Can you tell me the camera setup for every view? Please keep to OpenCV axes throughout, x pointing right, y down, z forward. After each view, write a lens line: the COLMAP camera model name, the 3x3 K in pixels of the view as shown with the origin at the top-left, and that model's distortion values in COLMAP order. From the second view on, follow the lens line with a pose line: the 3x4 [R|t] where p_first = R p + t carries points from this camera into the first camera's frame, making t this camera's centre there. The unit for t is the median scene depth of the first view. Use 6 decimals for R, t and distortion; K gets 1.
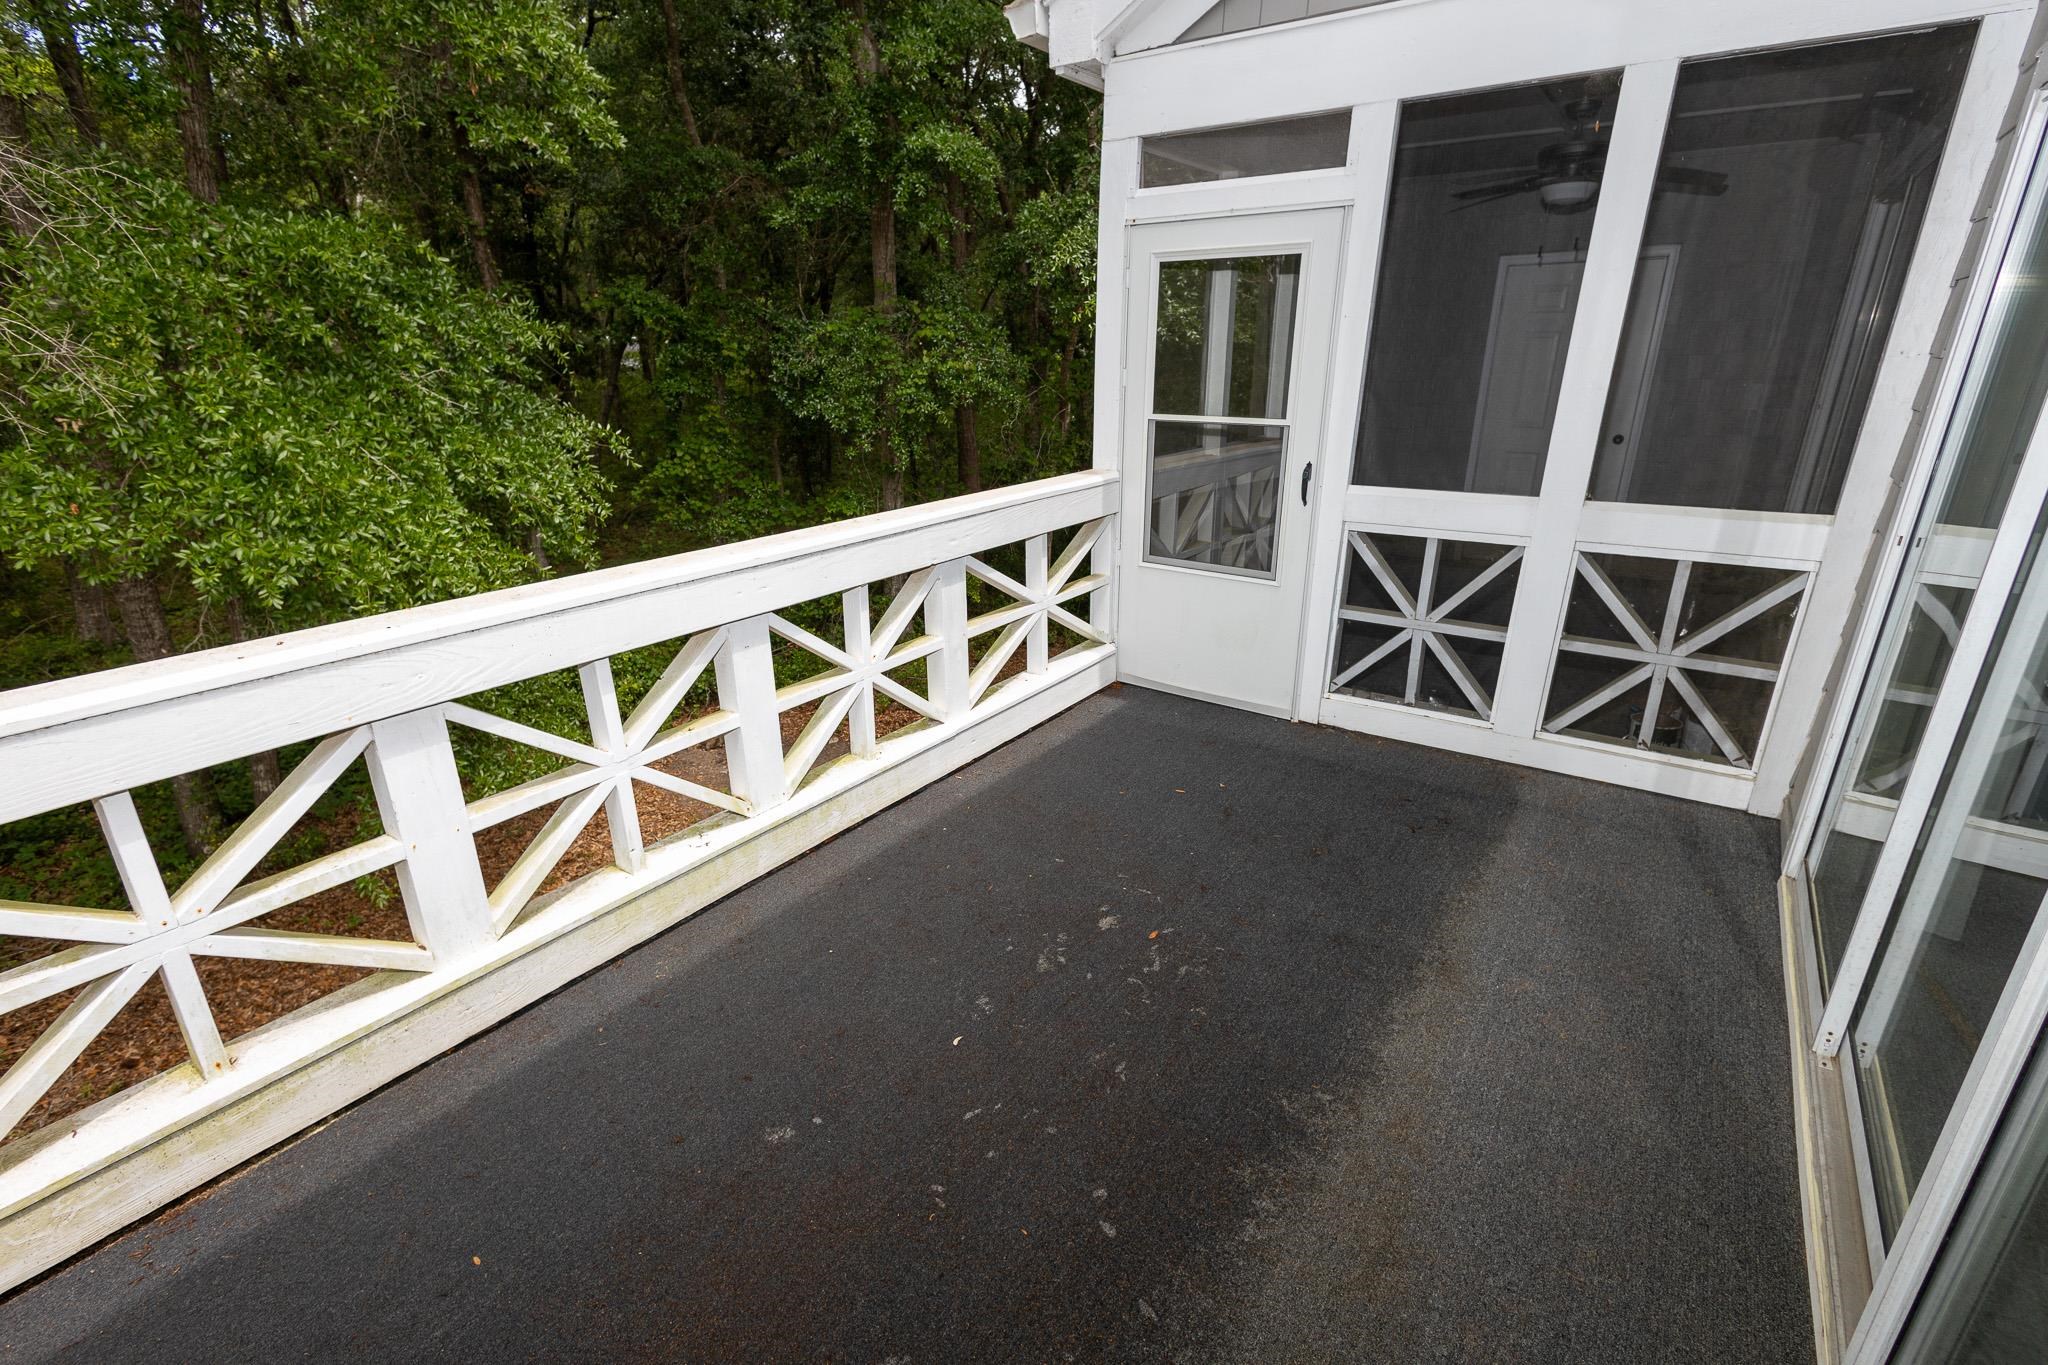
lens RADIAL K [[939.8, 0, 1025.4], [0, 939.8, 689.1], [0, 0, 1]] dist [0.017671, -0.007627]
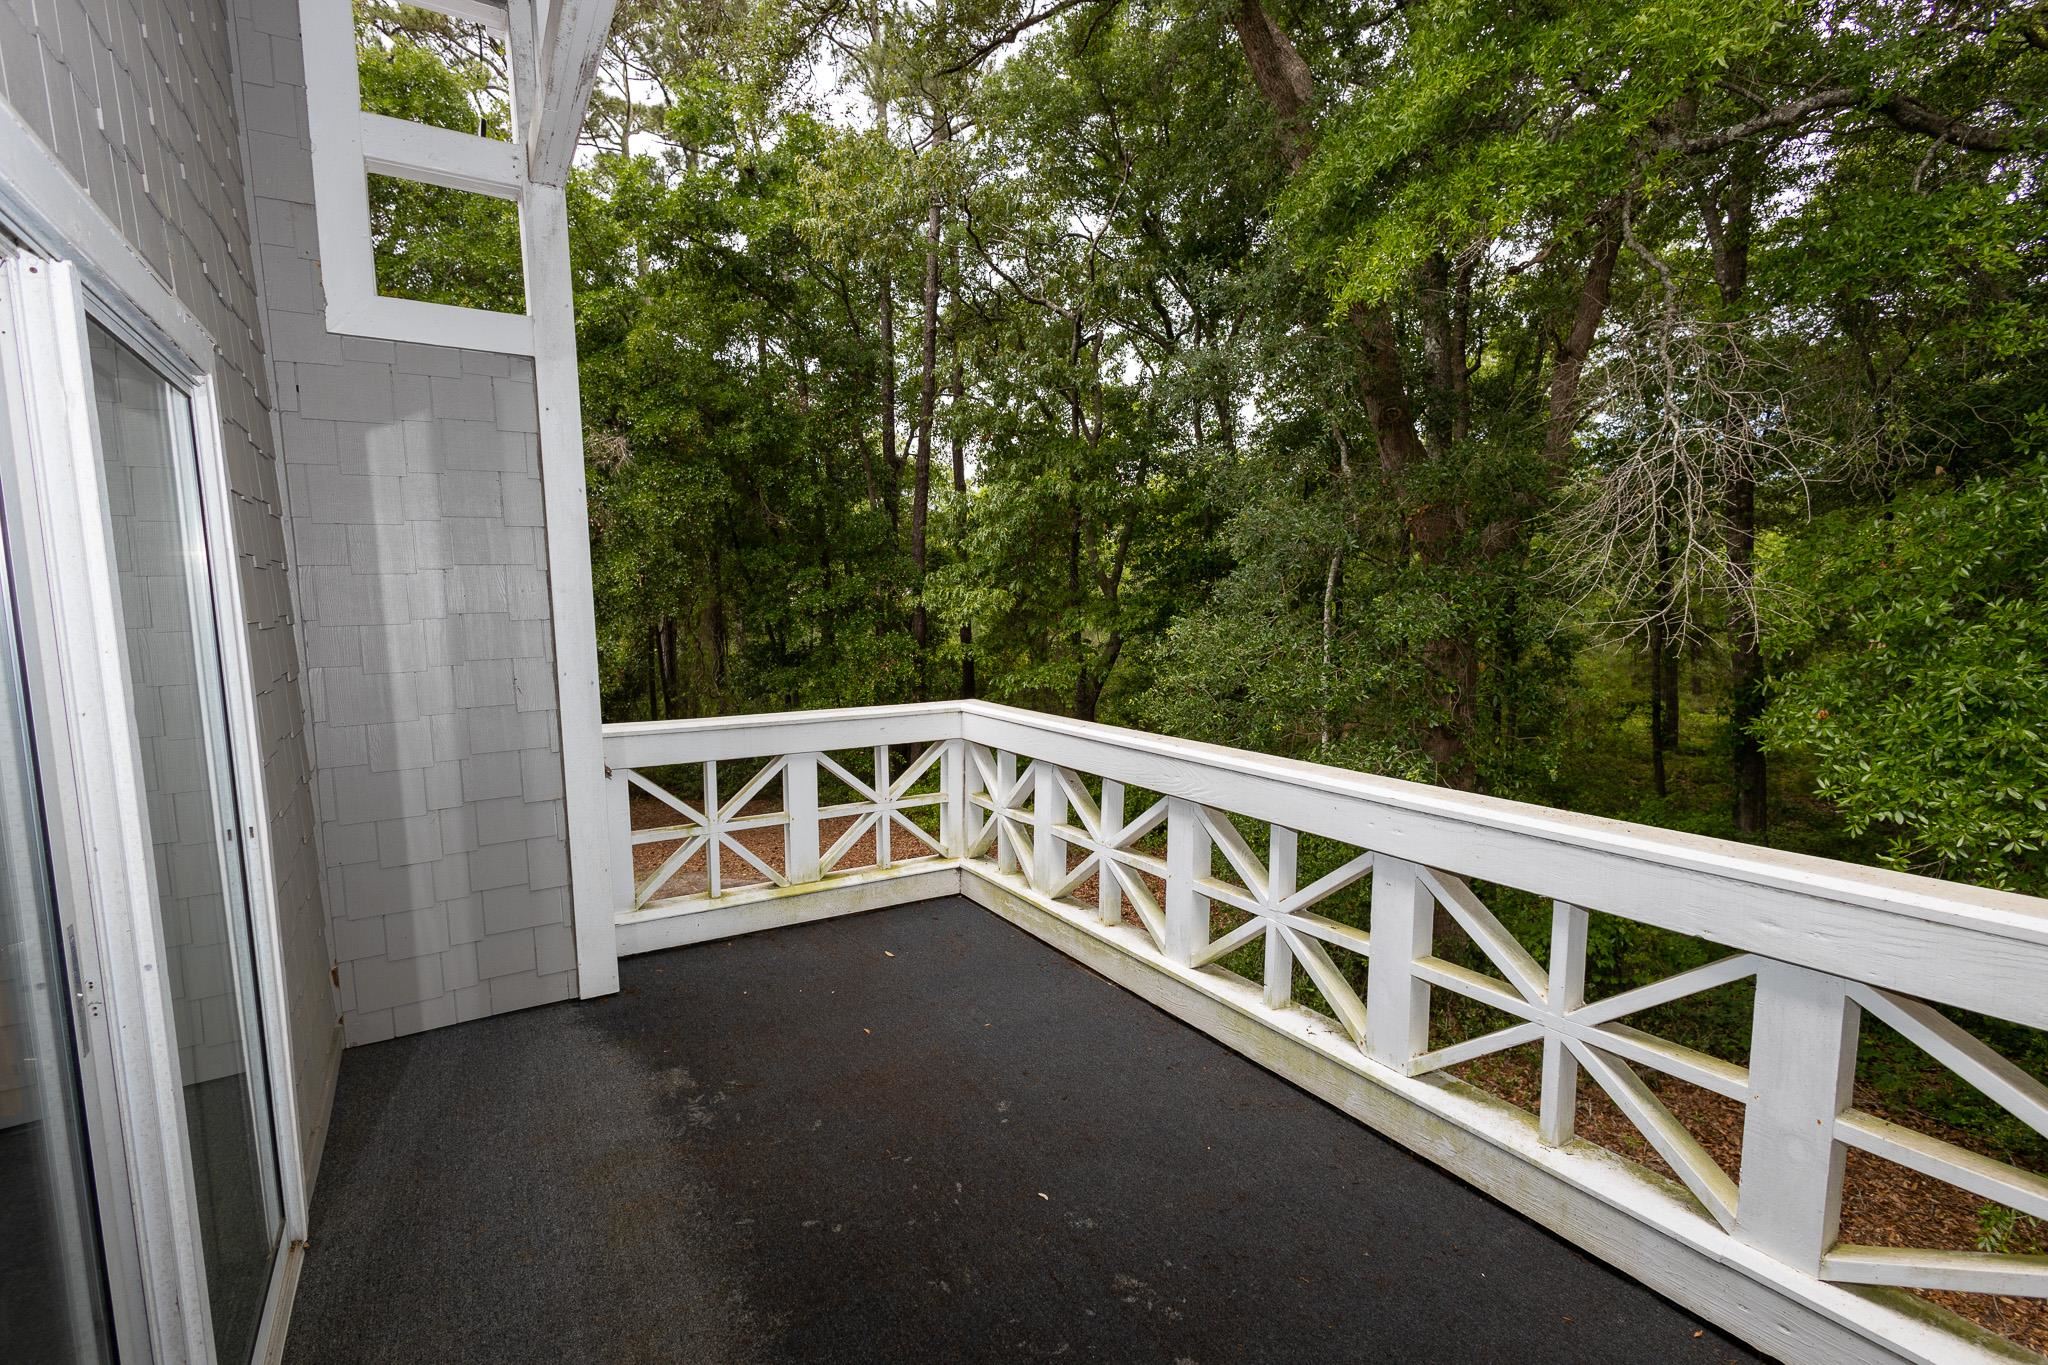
lens RADIAL K [[933.9, 0, 1019.2], [0, 933.9, 687.9], [0, 0, 1]] dist [0.012853, -0.004815]
pose [[-0.388779, 0.110206, -0.914716, 0.595360], [-0.301566, 0.922909, 0.239367, -0.290991], [0.870580, 0.368908, -0.325573, 0.758869]]
